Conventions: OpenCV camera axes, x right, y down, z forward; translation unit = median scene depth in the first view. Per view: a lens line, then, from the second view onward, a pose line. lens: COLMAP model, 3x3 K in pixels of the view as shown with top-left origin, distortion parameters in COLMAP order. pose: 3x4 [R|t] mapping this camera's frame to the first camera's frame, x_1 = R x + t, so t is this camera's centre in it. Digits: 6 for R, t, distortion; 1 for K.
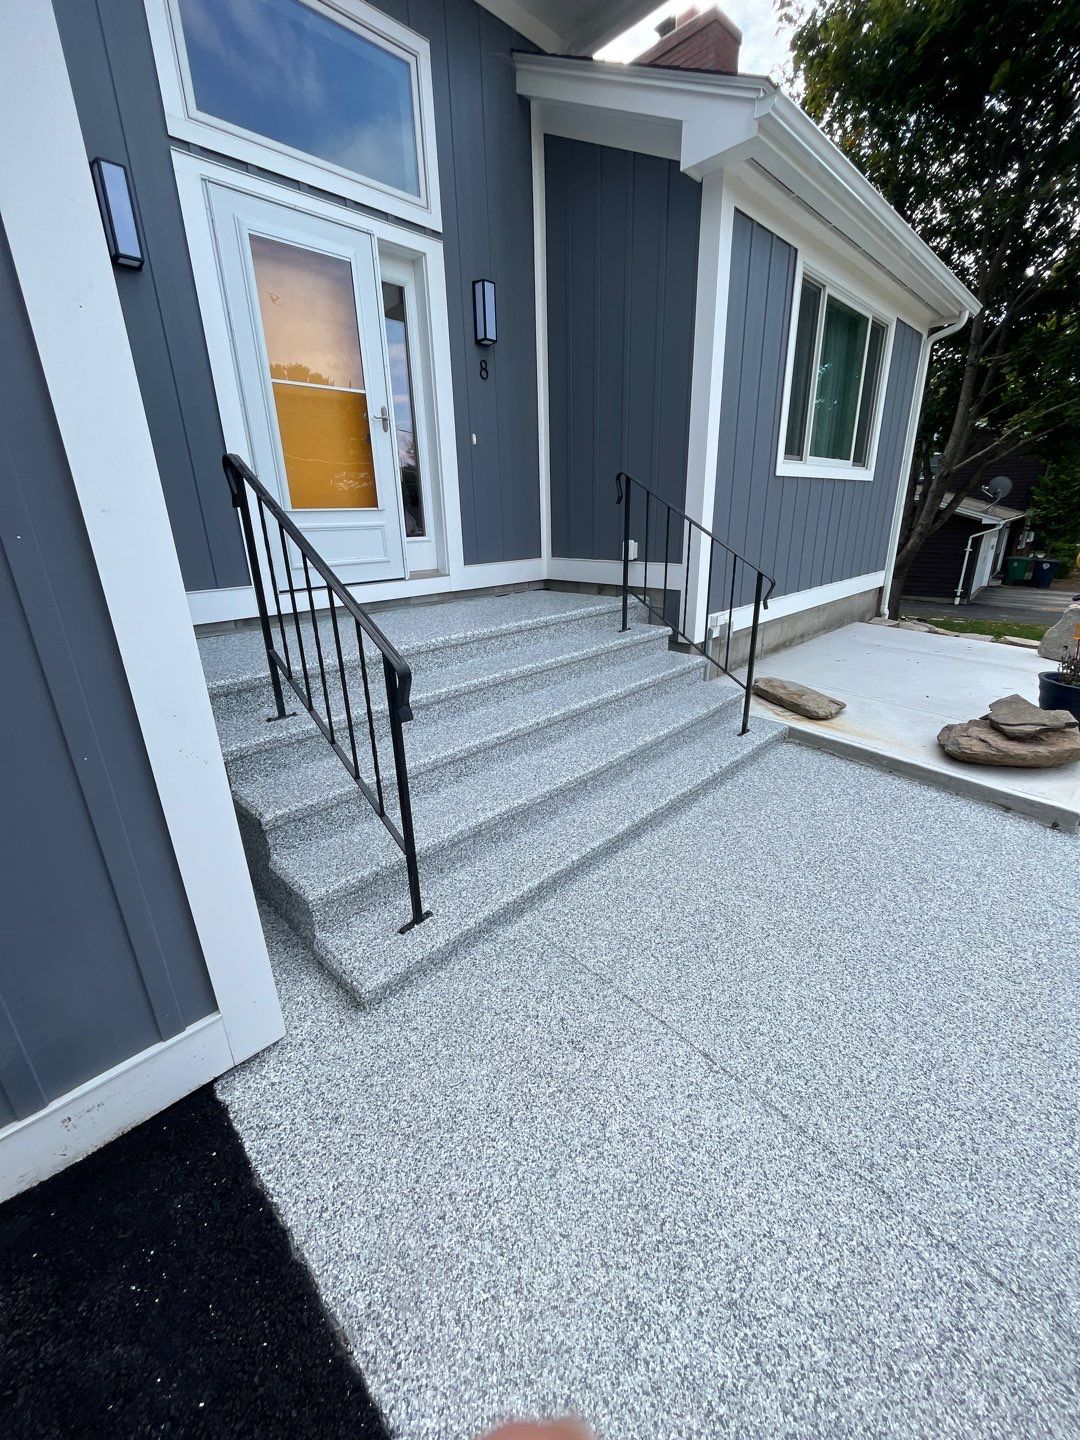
lens RADIAL K [[578.6, 0, 544.7], [0, 578.6, 713.5], [0, 0, 1]] dist [-0.002880, 0.000348]
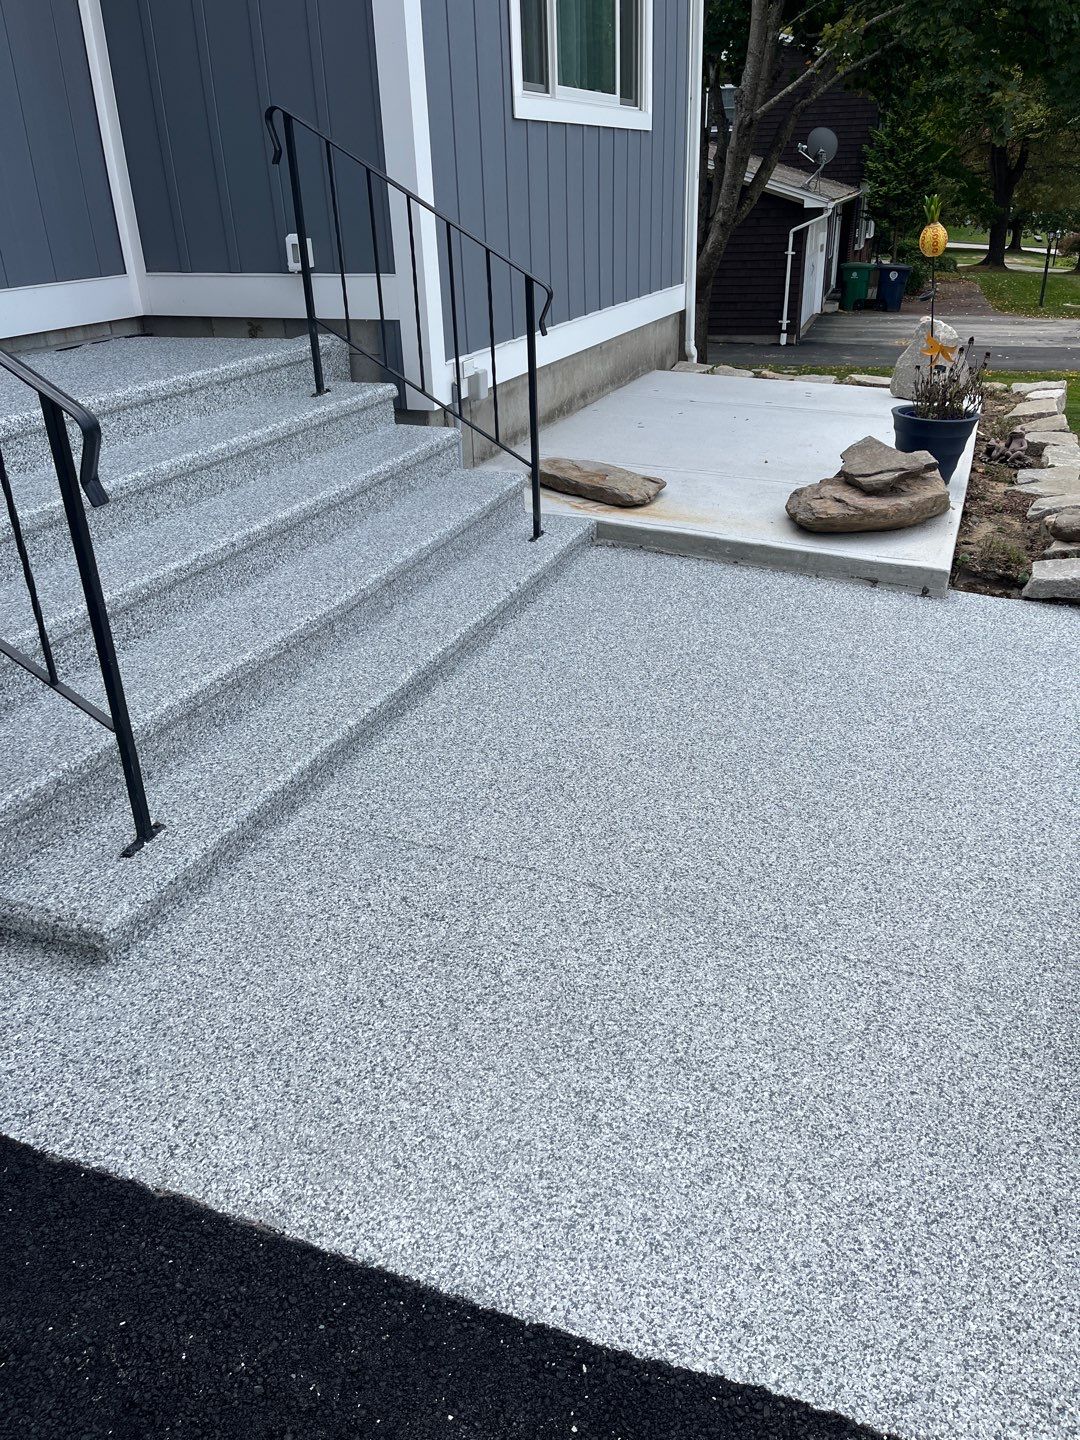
lens RADIAL K [[1077.2, 0, 547.8], [0, 1077.2, 713.0], [0, 0, 1]] dist [0.080226, -0.097781]
pose [[0.915218, -0.180030, 0.360507, -0.136614], [0.140945, 0.981158, 0.132153, 0.077962], [-0.377506, -0.070137, 0.923347, -0.168100]]
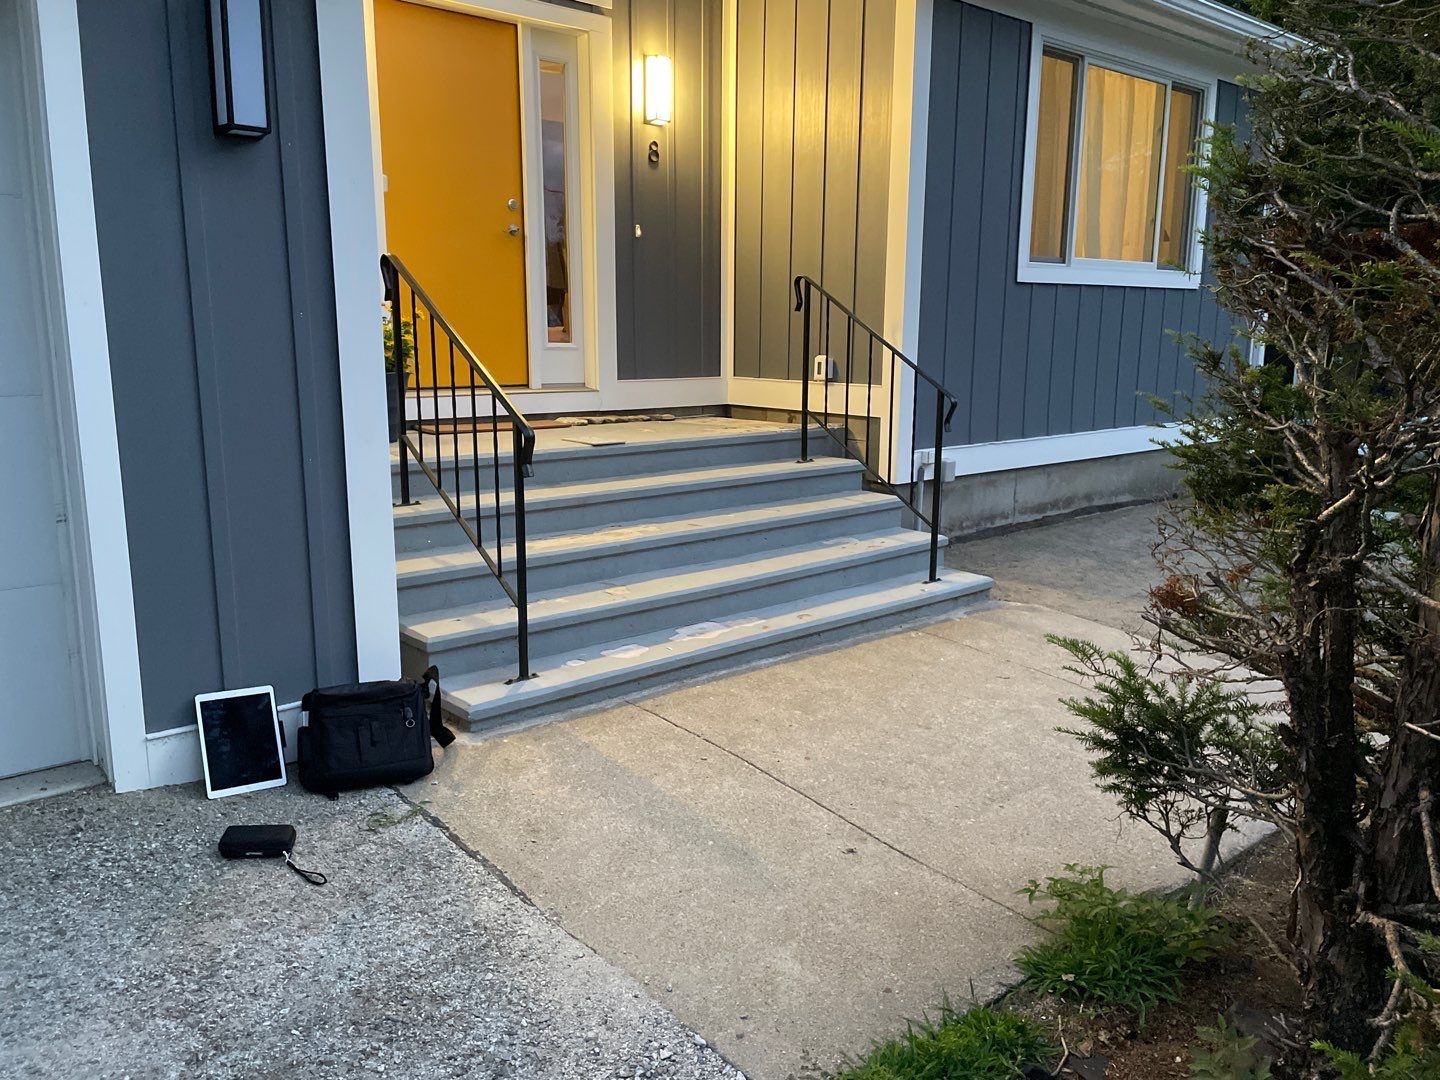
lens RADIAL K [[1077.2, 0, 724.4], [0, 1077.2, 524.4], [0, 0, 1]] dist [0.080226, -0.097781]
pose [[0.996561, 0.042057, -0.071401, 0.174261], [-0.052321, 0.987514, -0.148591, 0.219540], [0.064260, 0.151815, 0.986318, -0.614569]]
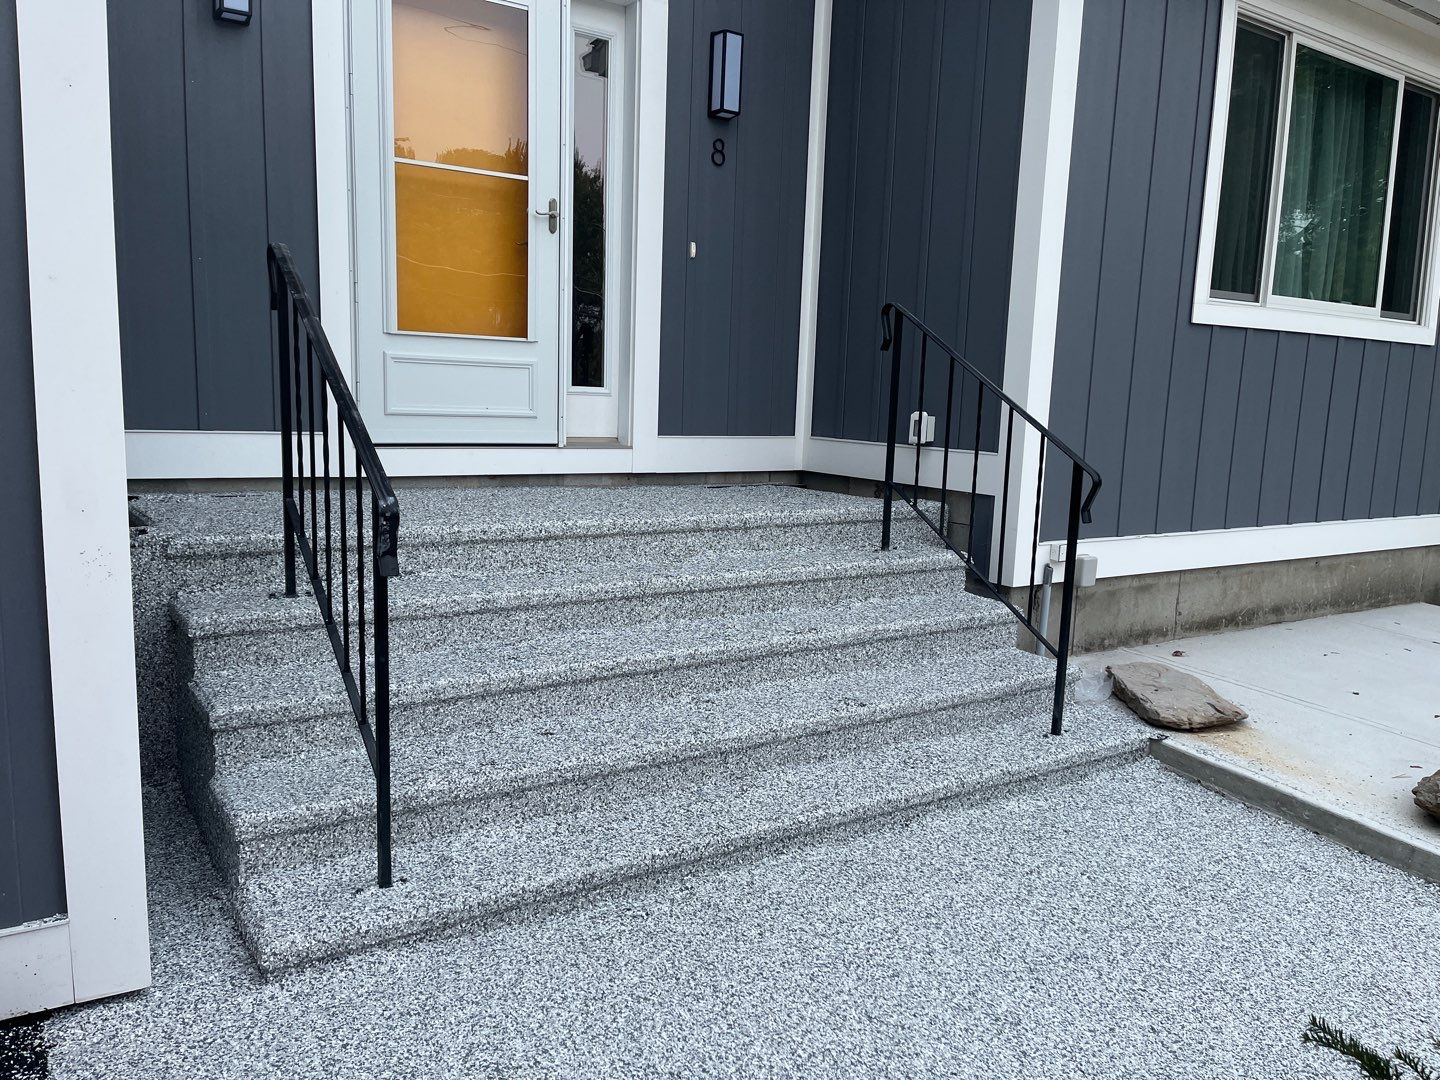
lens RADIAL K [[1077.2, 0, 724.6], [0, 1077.2, 541.8], [0, 0, 1]] dist [0.080226, -0.097781]
pose [[0.977709, 0.084574, -0.192180, 0.238457], [-0.119774, 0.976412, -0.179652, 0.088835], [0.172453, 0.198665, 0.964776, -0.155230]]
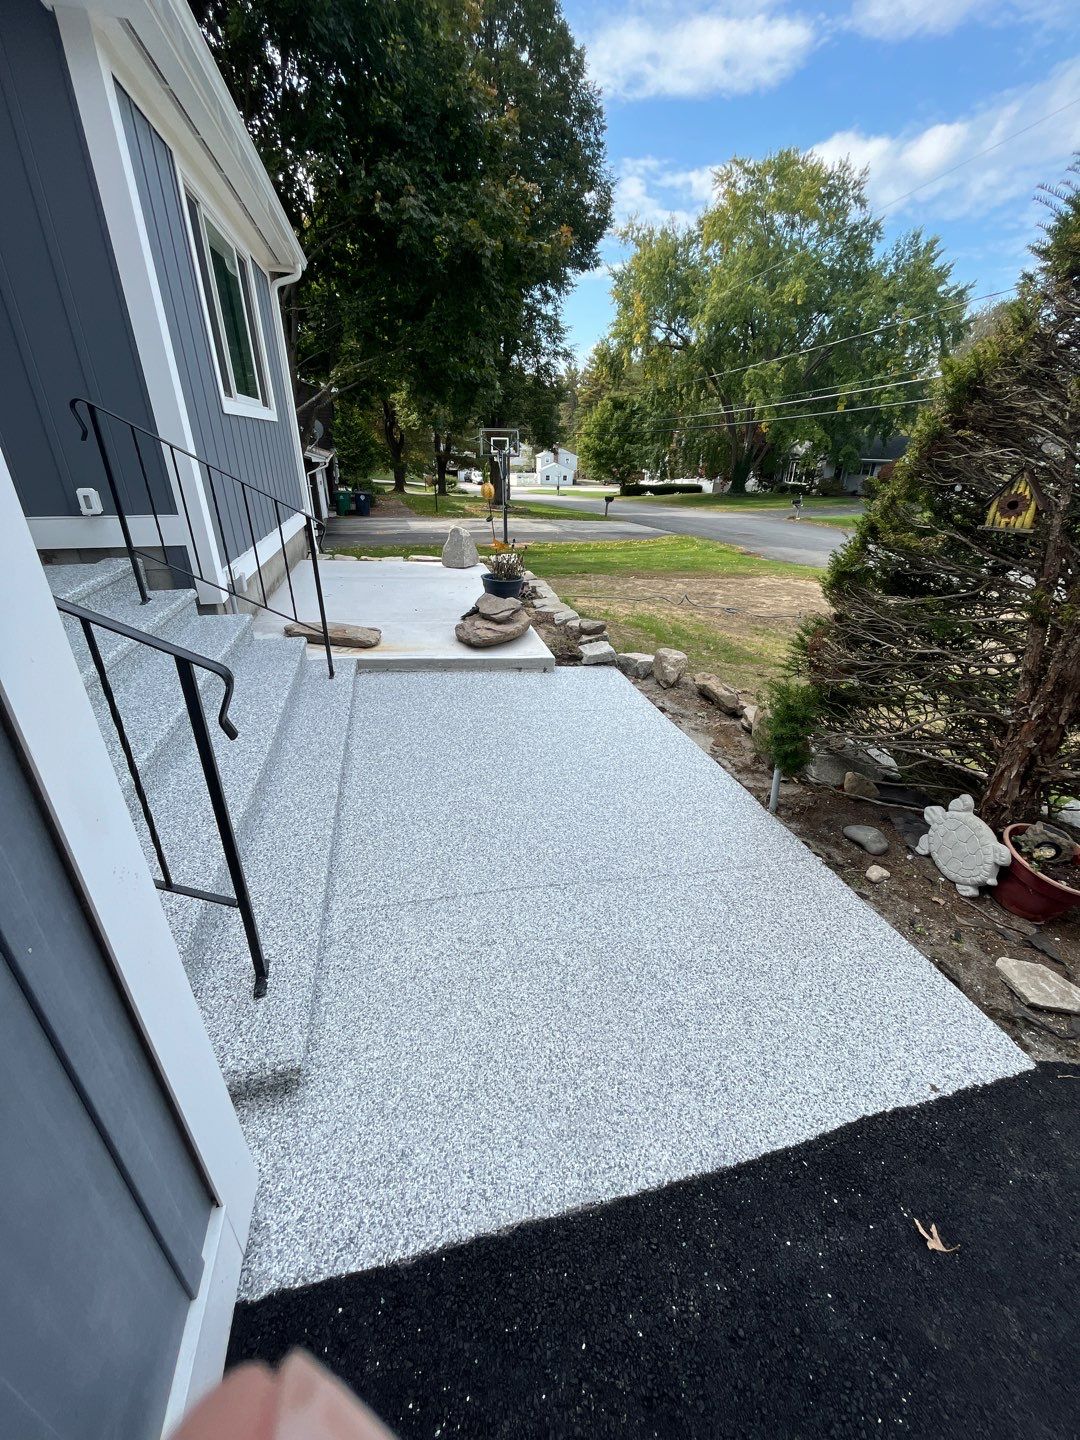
lens RADIAL K [[578.6, 0, 542.7], [0, 578.6, 712.4], [0, 0, 1]] dist [-0.002880, 0.000348]
pose [[0.525144, -0.334721, 0.782423, -0.325574], [0.259706, 0.938577, 0.227215, -0.046344], [-0.810417, 0.083879, 0.579817, 0.106050]]
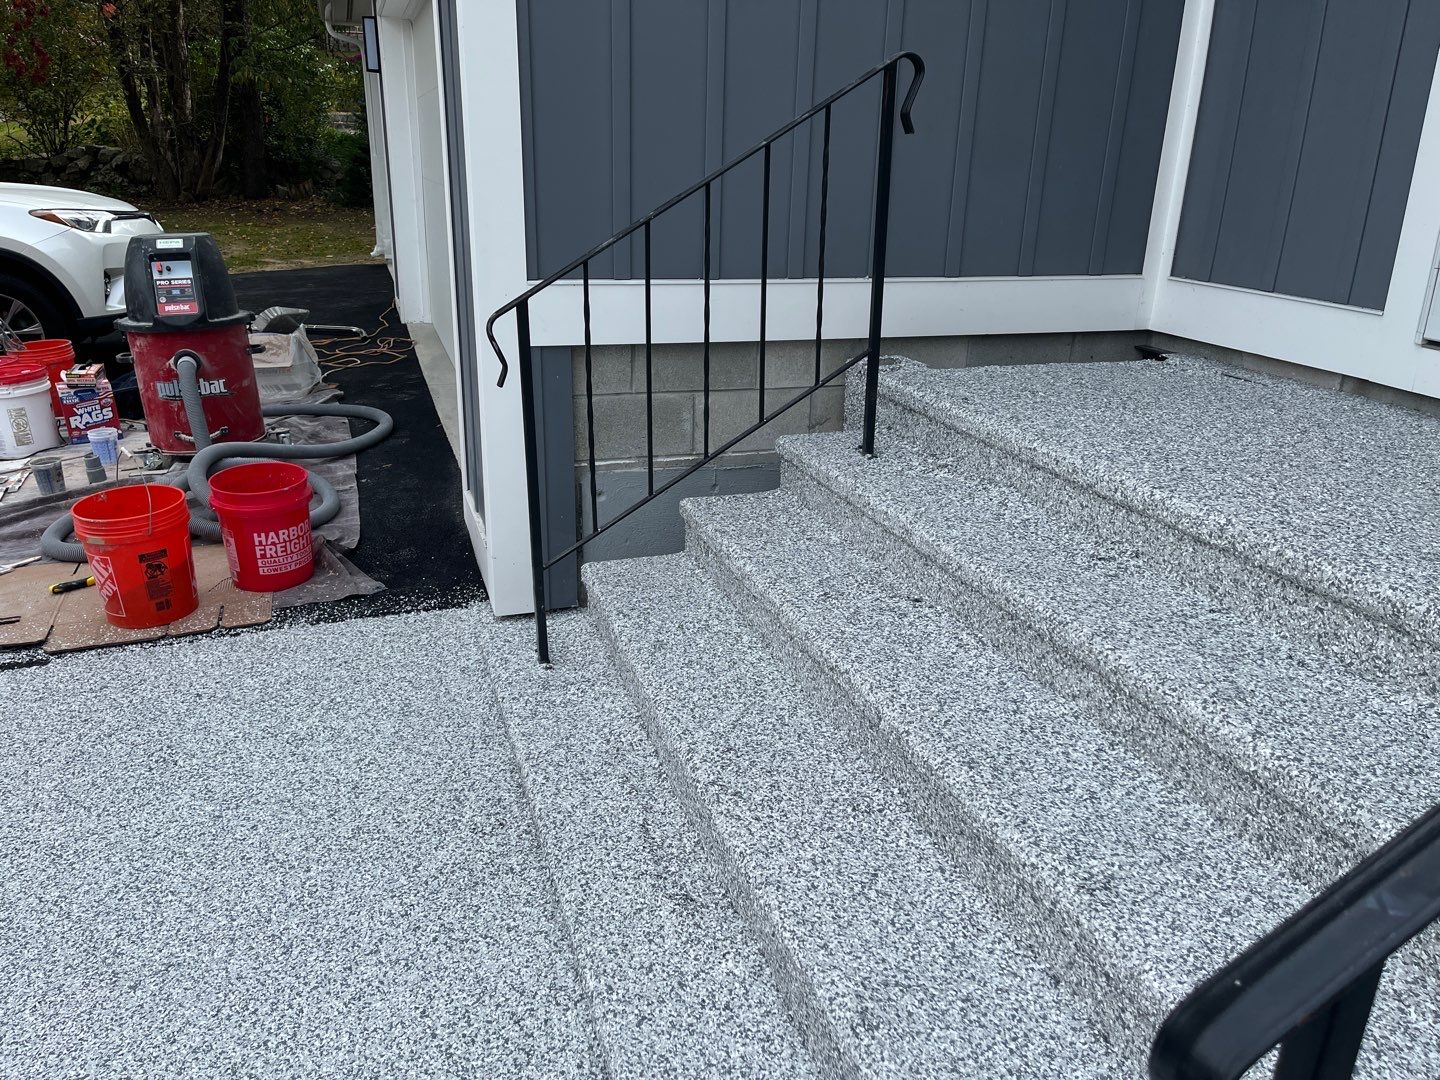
lens RADIAL K [[1077.2, 0, 721.1], [0, 1077.2, 537.7], [0, 0, 1]] dist [0.080226, -0.097781]
pose [[-0.460190, 0.302263, -0.834783, 0.526662], [-0.305648, 0.828847, 0.468607, -0.337678], [0.833549, 0.470798, -0.289041, 0.956861]]
